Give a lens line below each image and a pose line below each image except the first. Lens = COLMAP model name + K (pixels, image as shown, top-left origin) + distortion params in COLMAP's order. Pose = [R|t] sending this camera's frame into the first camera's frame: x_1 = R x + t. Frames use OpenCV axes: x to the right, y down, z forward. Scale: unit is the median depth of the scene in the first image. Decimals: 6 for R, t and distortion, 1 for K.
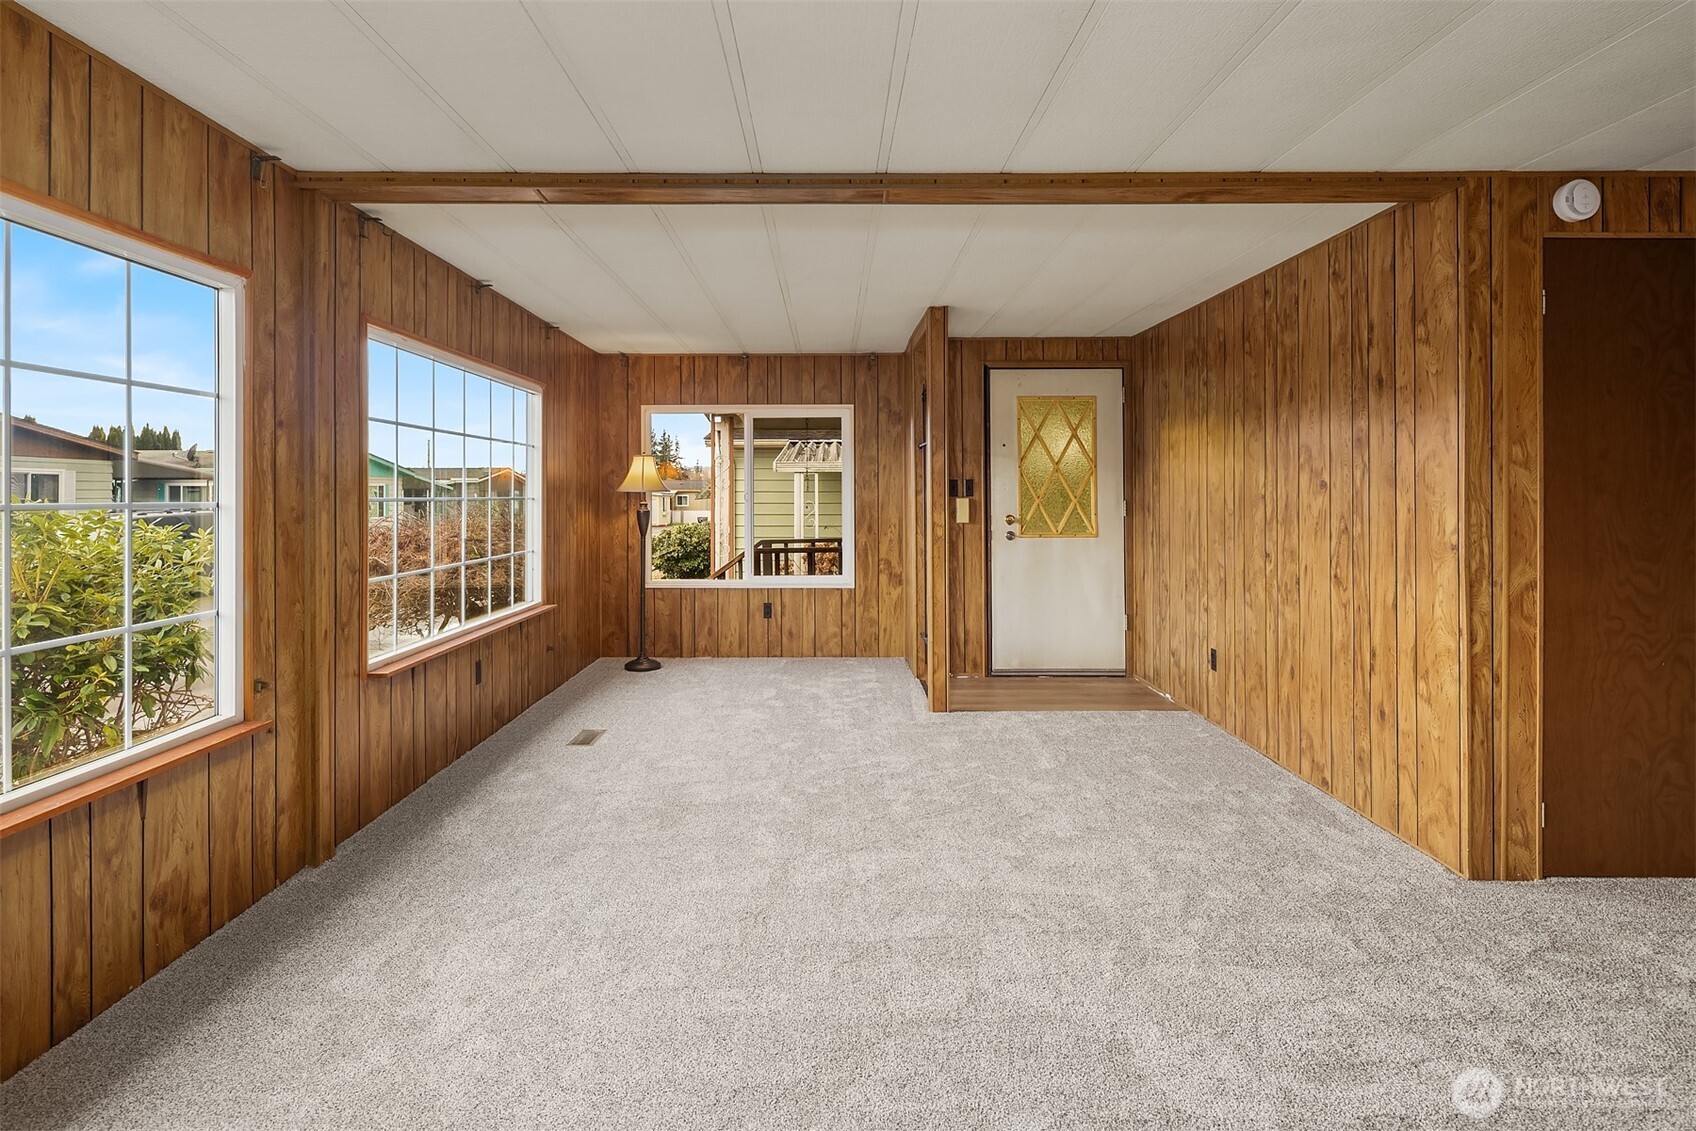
lens RADIAL K [[830.9, 0, 858.6], [0, 830.9, 485.5], [0, 0, 1]] dist [0.002069, -0.001182]
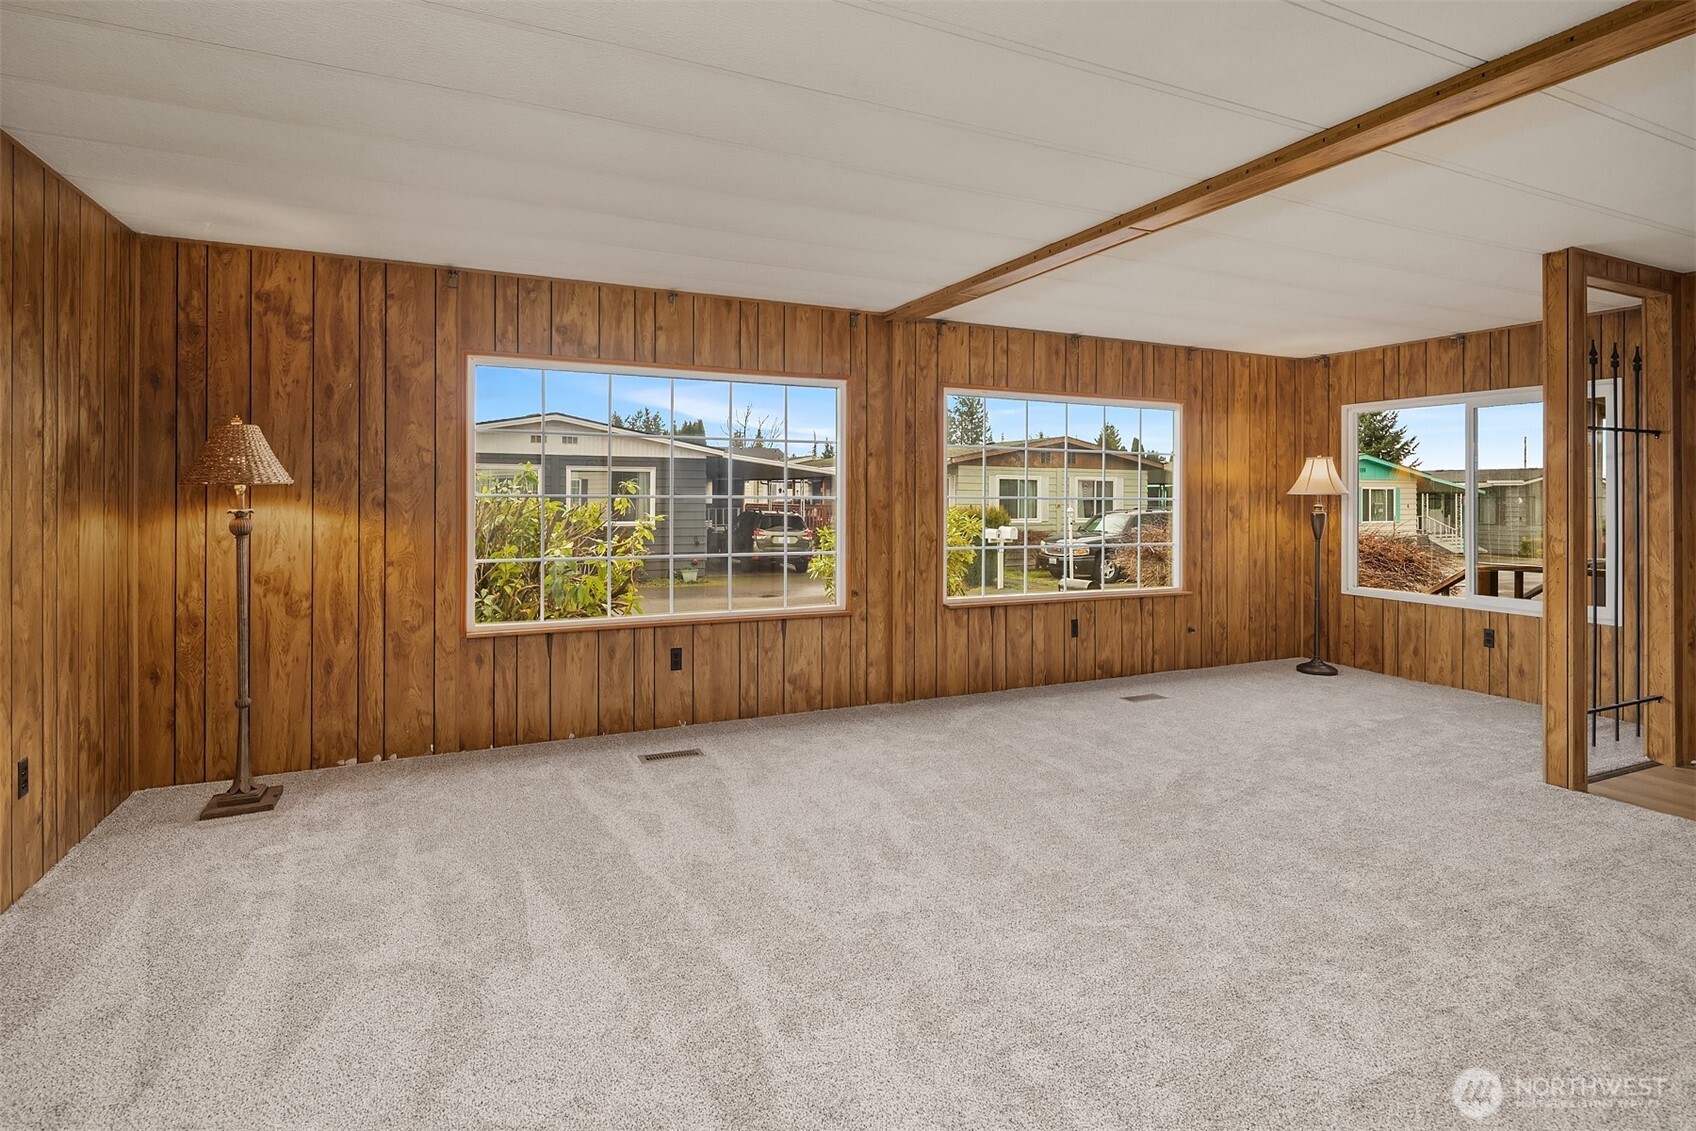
lens RADIAL K [[830.9, 0, 858.6], [0, 830.9, 485.5], [0, 0, 1]] dist [0.002069, -0.001182]
pose [[0.431047, -0.004205, -0.902320, 0.666471], [0.000586, 0.999990, -0.004380, 0.001882], [0.902329, 0.001359, 0.431045, 0.129894]]
